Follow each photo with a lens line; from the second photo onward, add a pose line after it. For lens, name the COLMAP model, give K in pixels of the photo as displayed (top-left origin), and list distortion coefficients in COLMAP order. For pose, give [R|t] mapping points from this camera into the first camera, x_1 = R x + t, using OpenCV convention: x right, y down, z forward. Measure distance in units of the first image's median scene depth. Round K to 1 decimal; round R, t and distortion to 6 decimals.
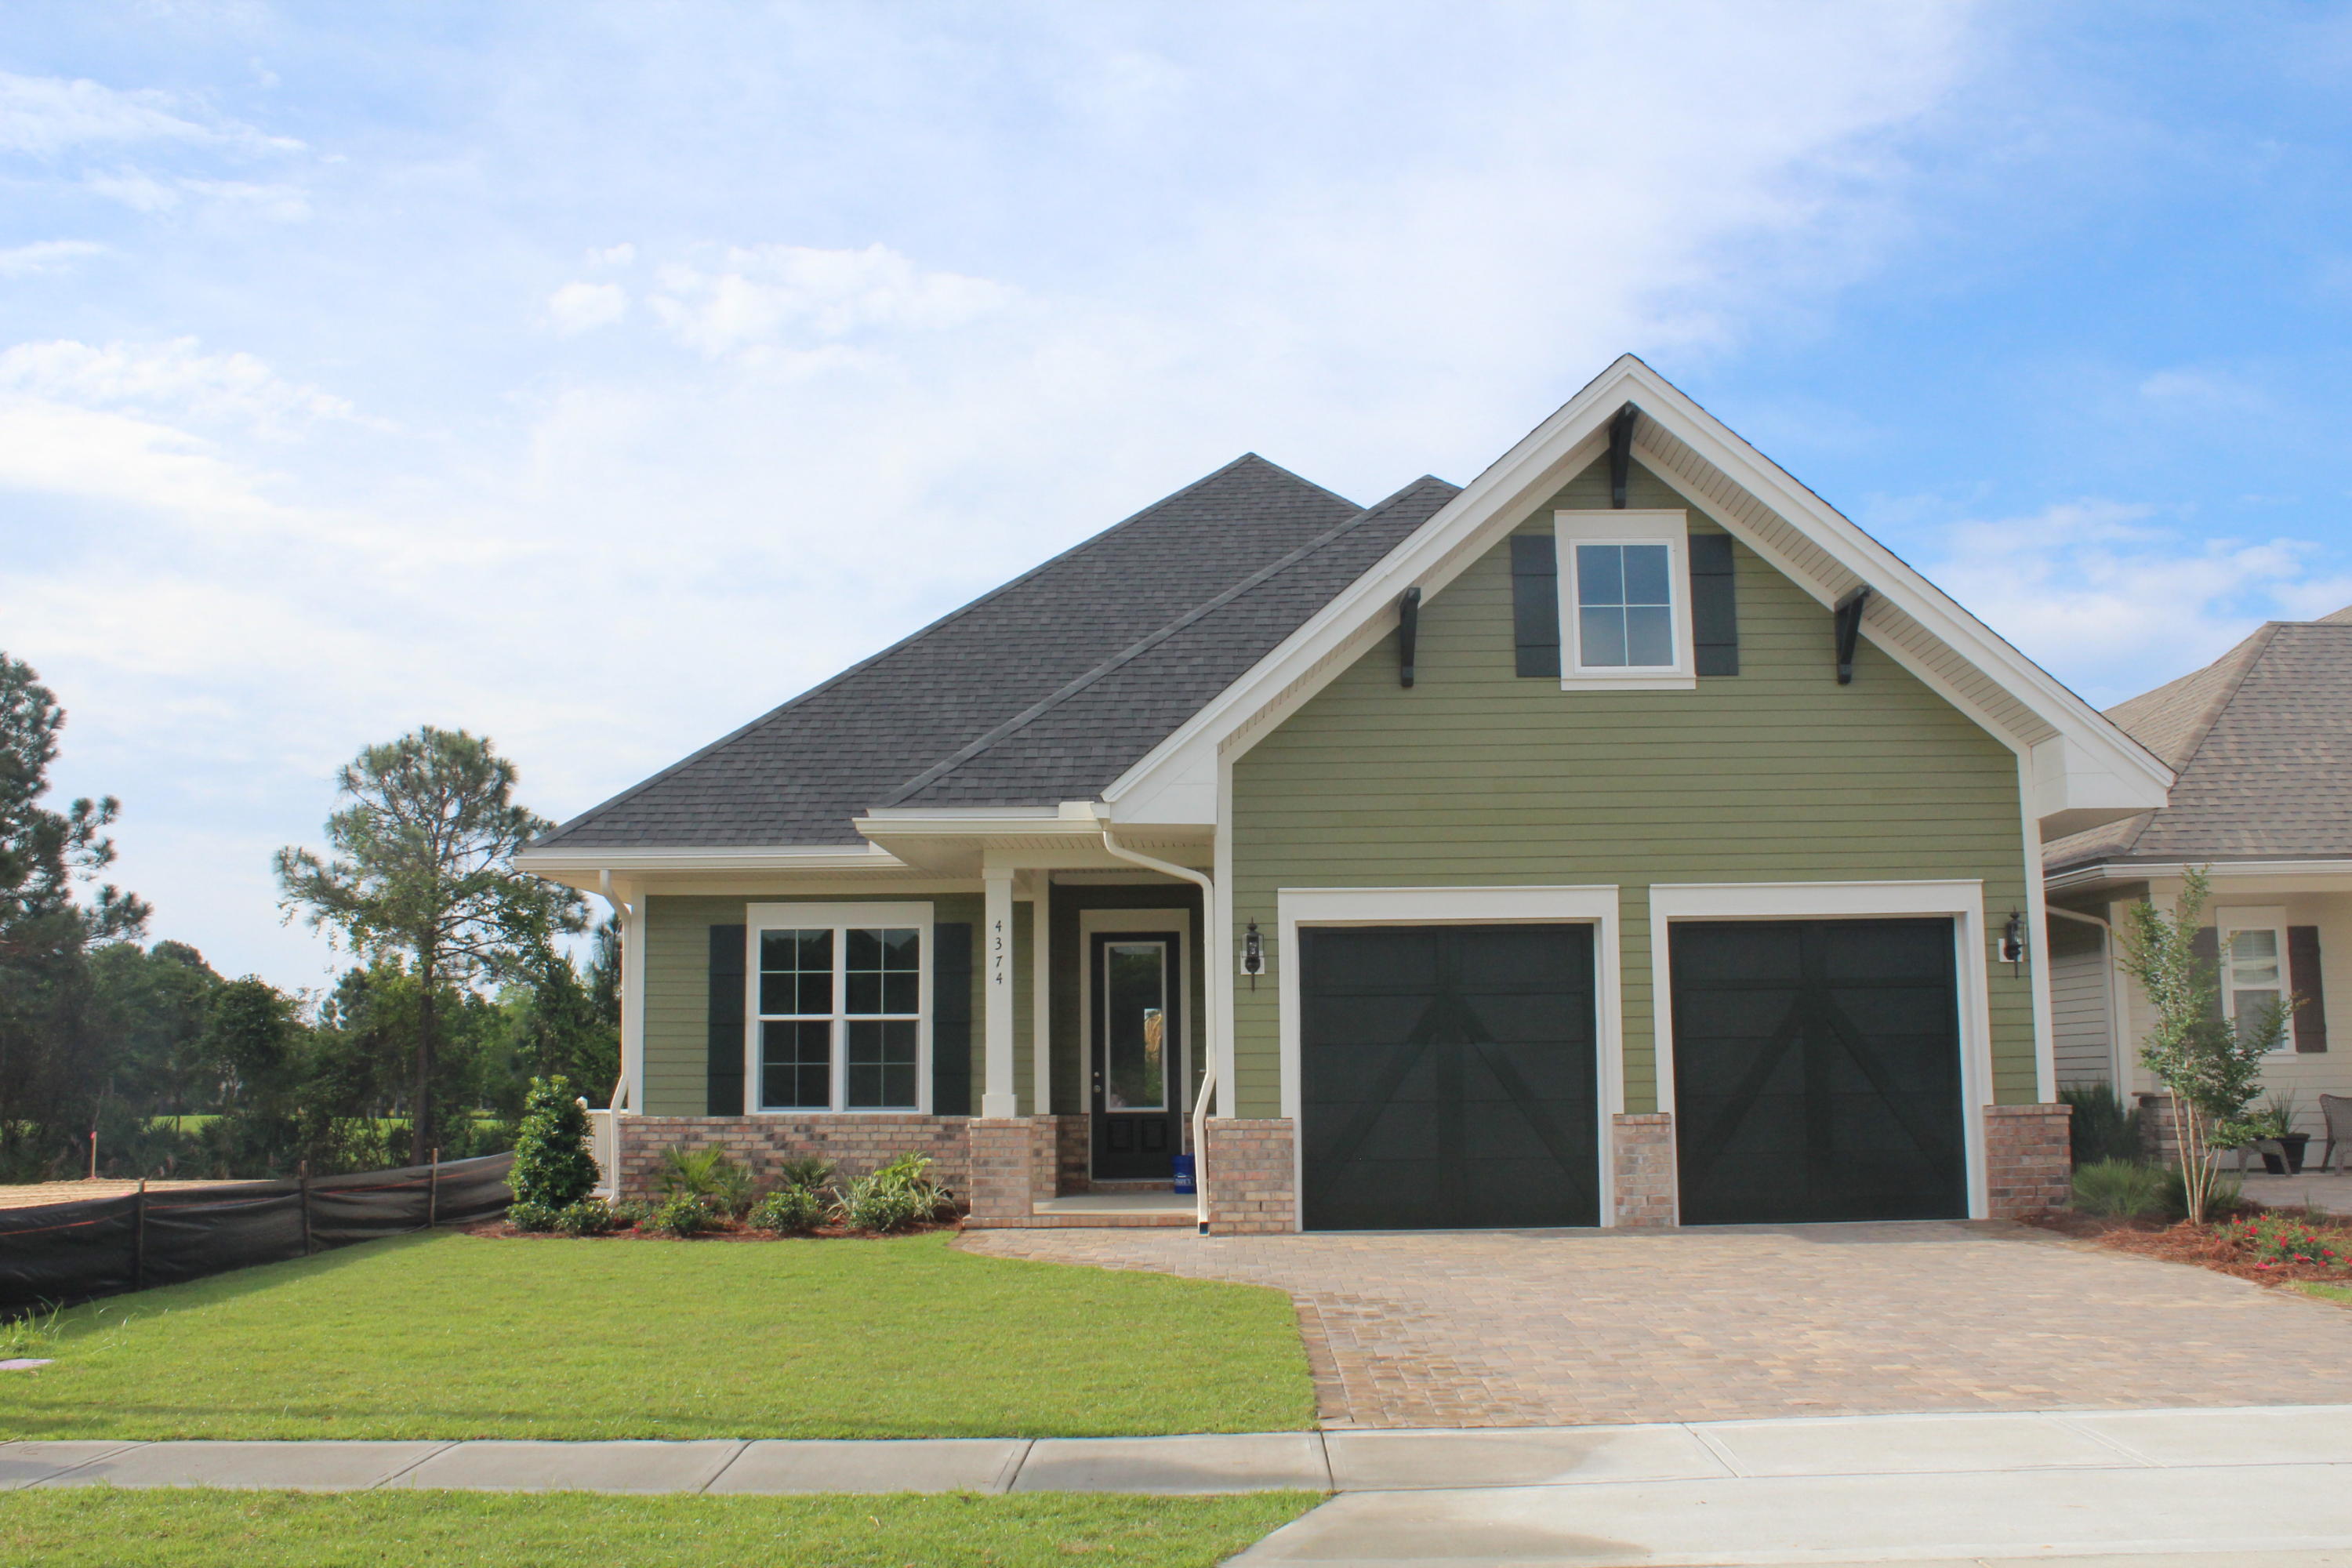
lens RADIAL K [[2123.6, 0, 1179.9], [0, 2123.6, 781.4], [0, 0, 1]] dist [-0.152144, 0.147281]
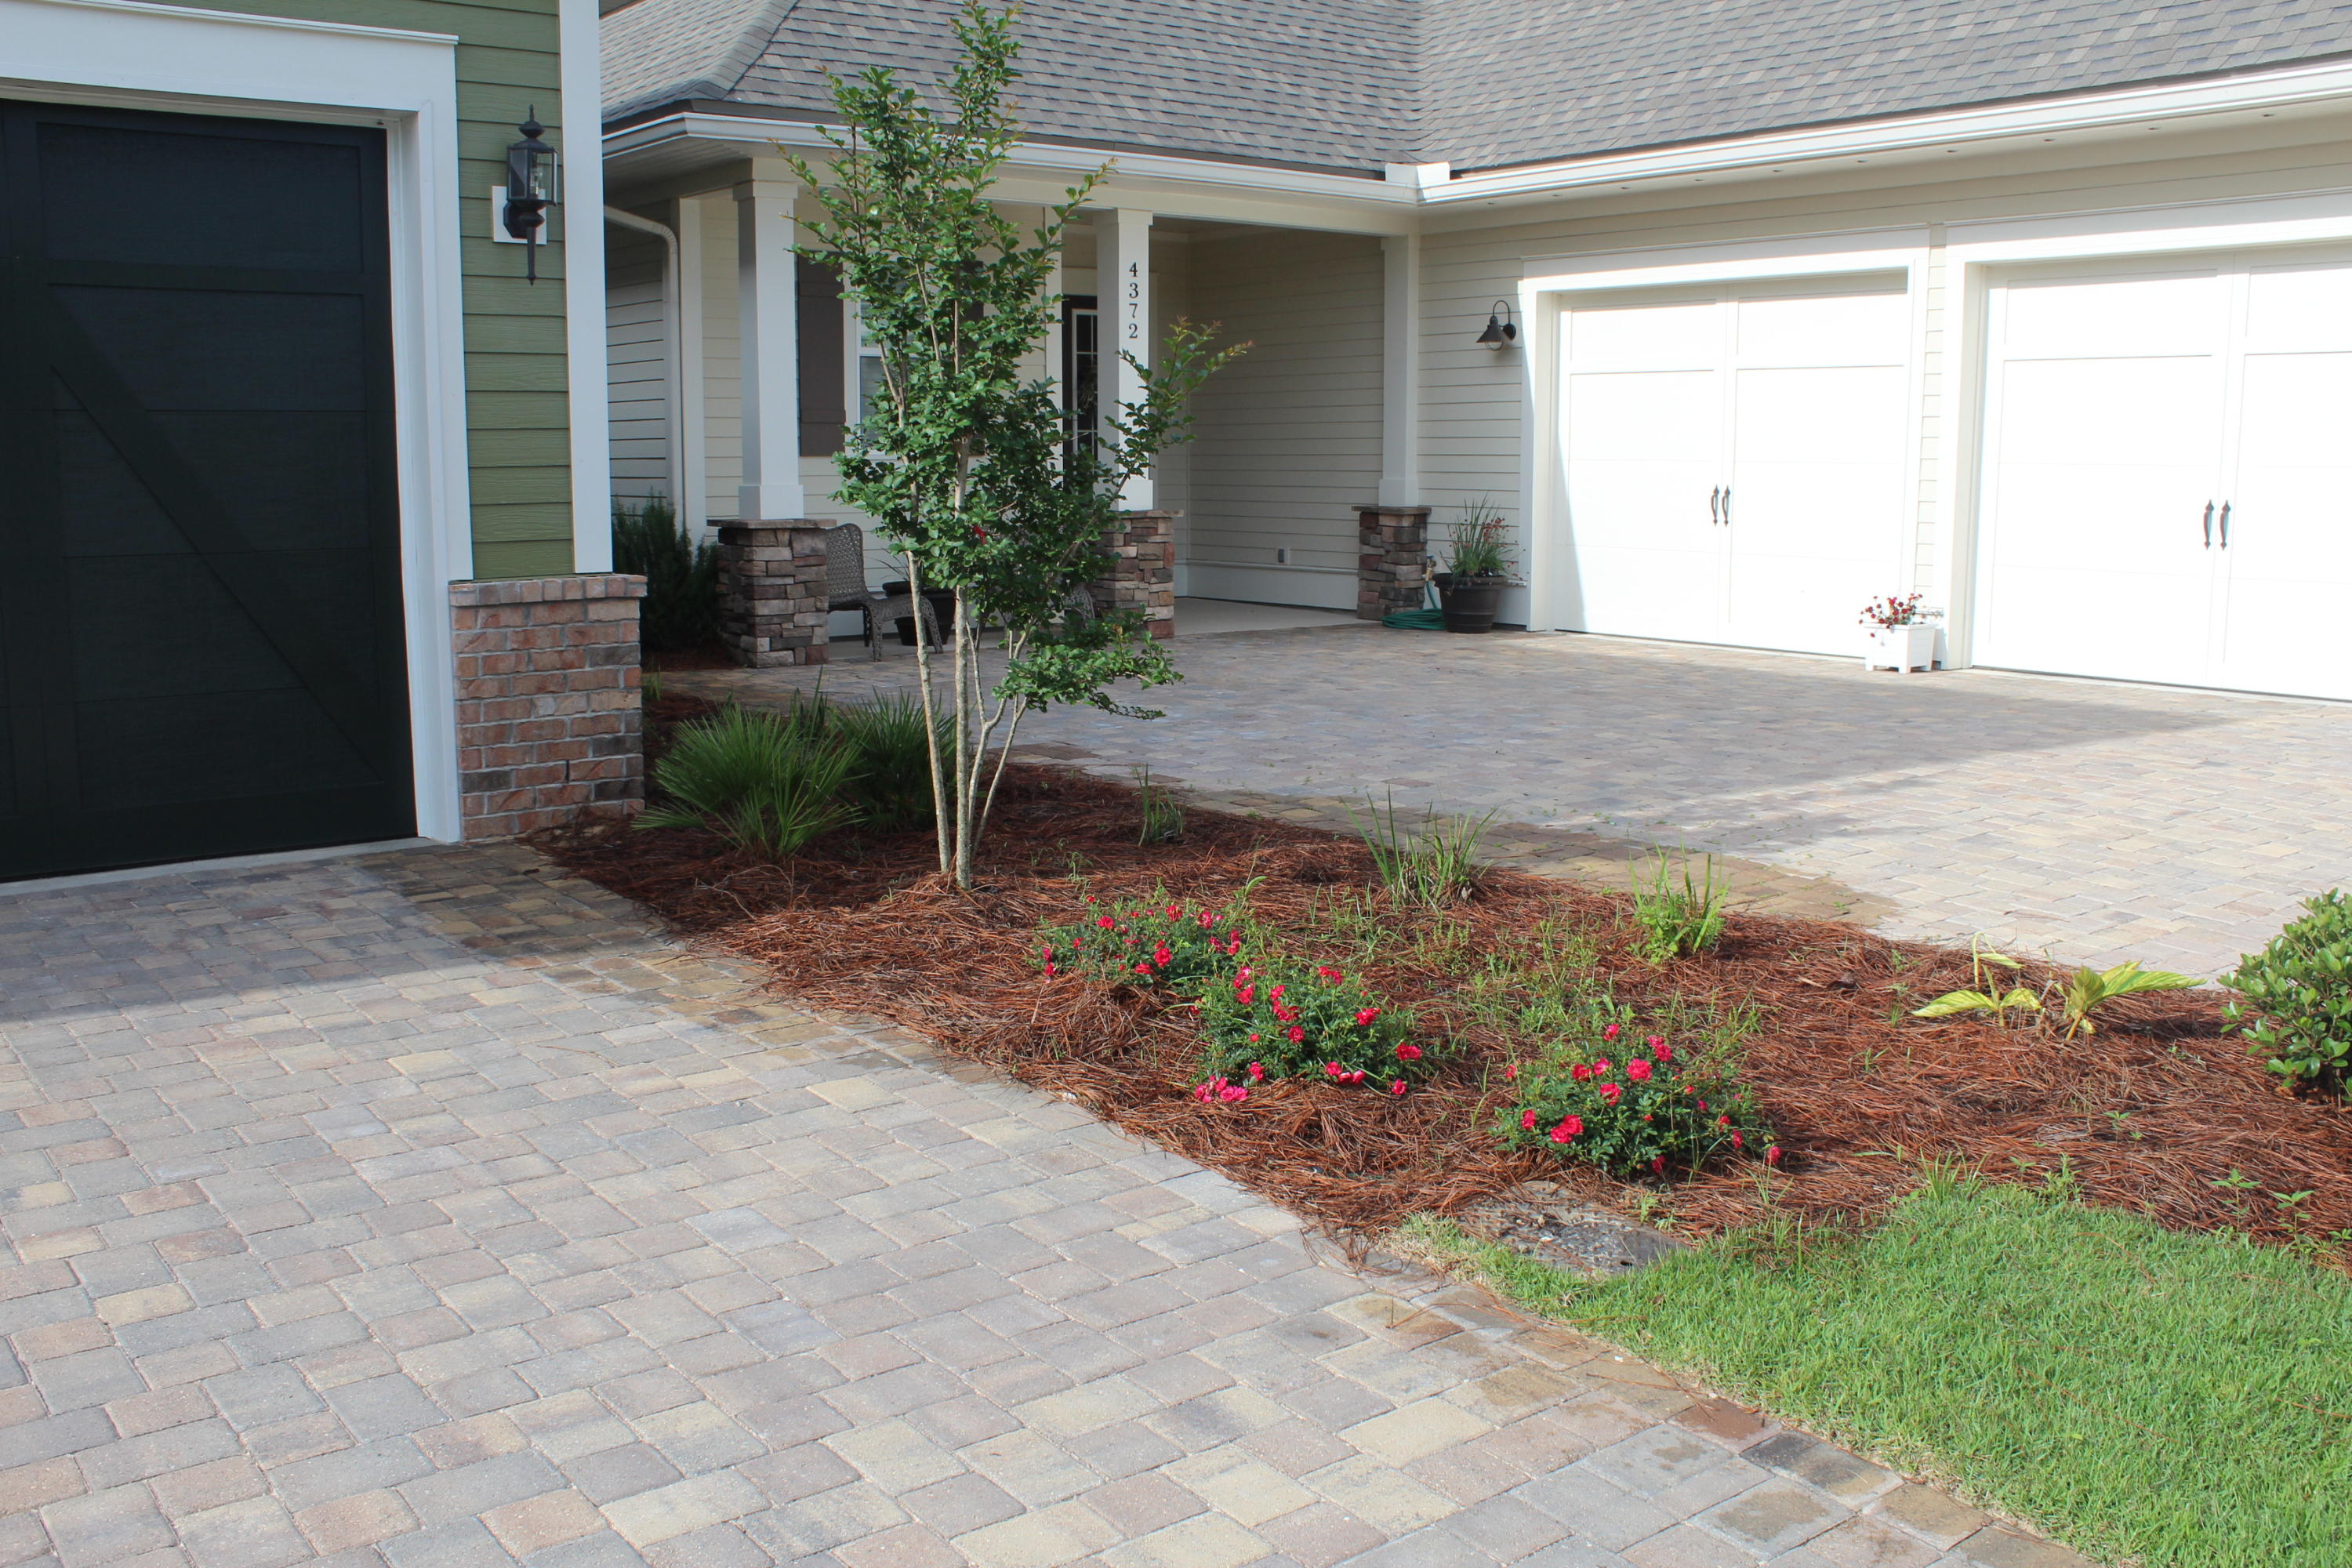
lens RADIAL K [[2123.6, 0, 1179.9], [0, 2123.6, 781.4], [0, 0, 1]] dist [-0.152144, 0.147281]
pose [[0.772364, -0.087215, 0.629164, 0.218453], [-0.098145, 0.962246, 0.253869, 0.068769], [-0.627552, -0.257828, 0.734645, 0.552283]]
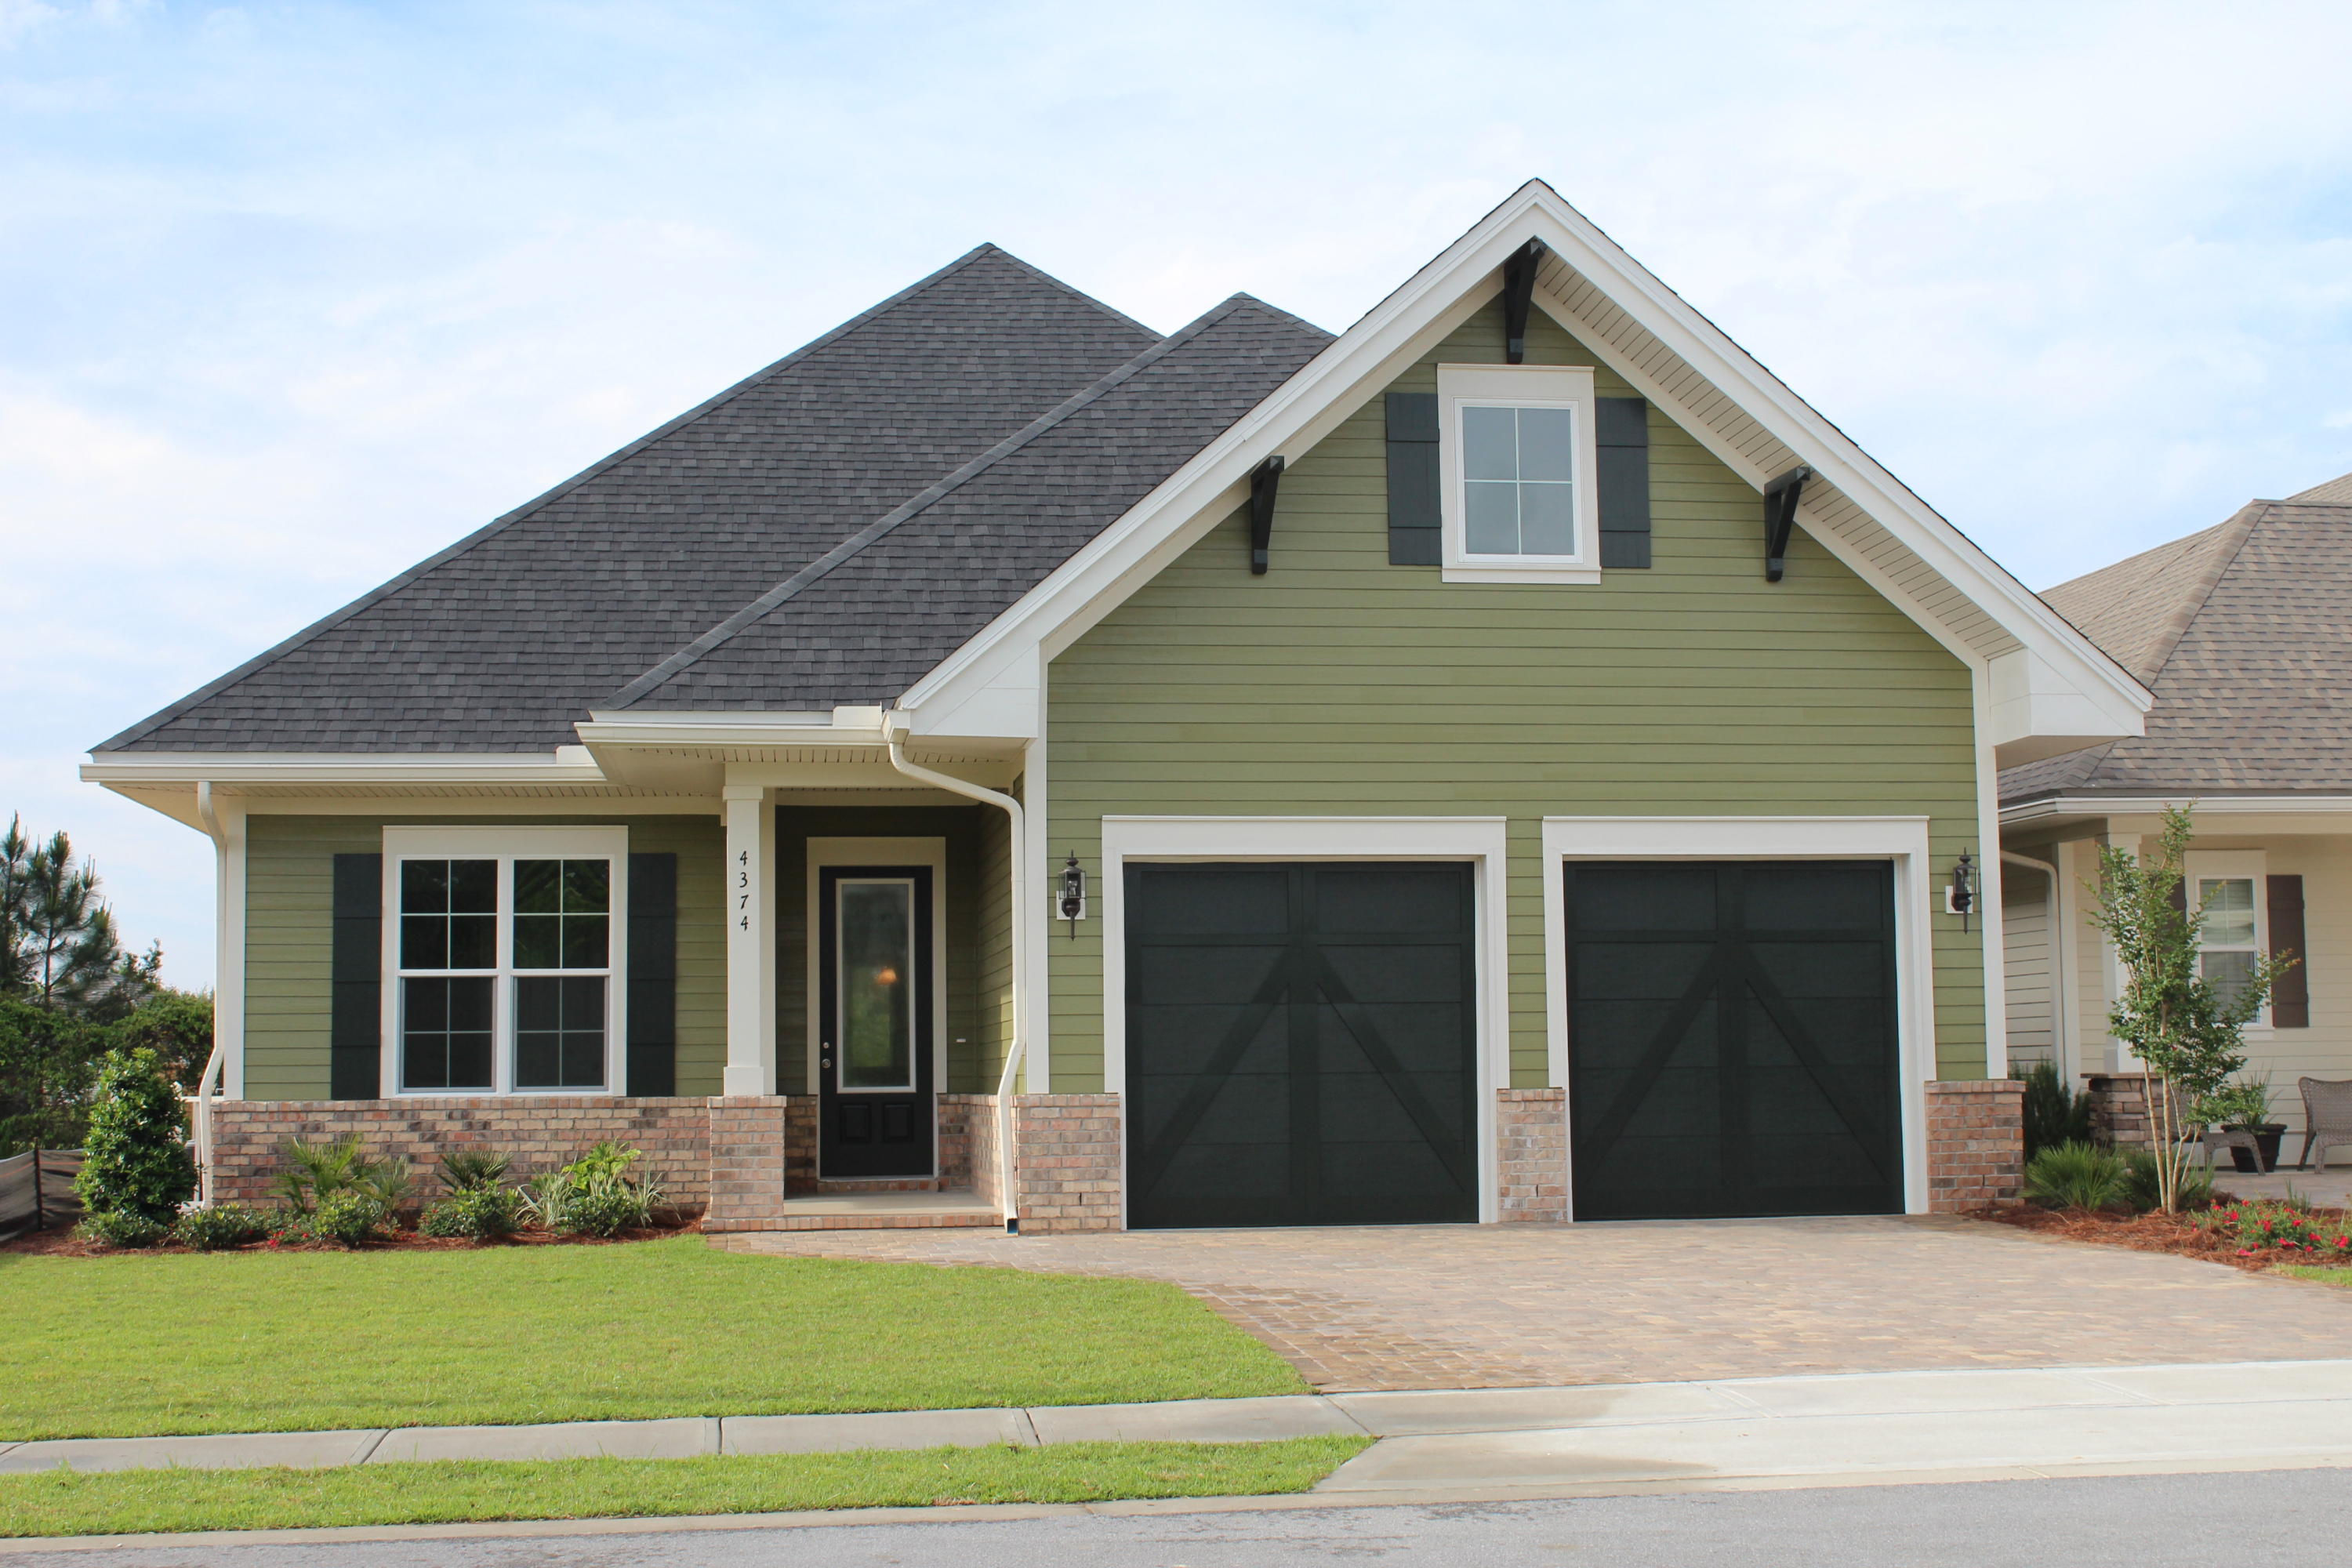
lens RADIAL K [[3051.2, 0, 1167.8], [0, 3051.2, 782.4], [0, 0, 1]] dist [-0.077553, 0.144954]
pose [[0.988442, 0.012114, 0.151116, -0.104850], [-0.018767, 0.998913, 0.042678, -0.013209], [-0.150435, -0.045021, 0.987594, -0.170419]]
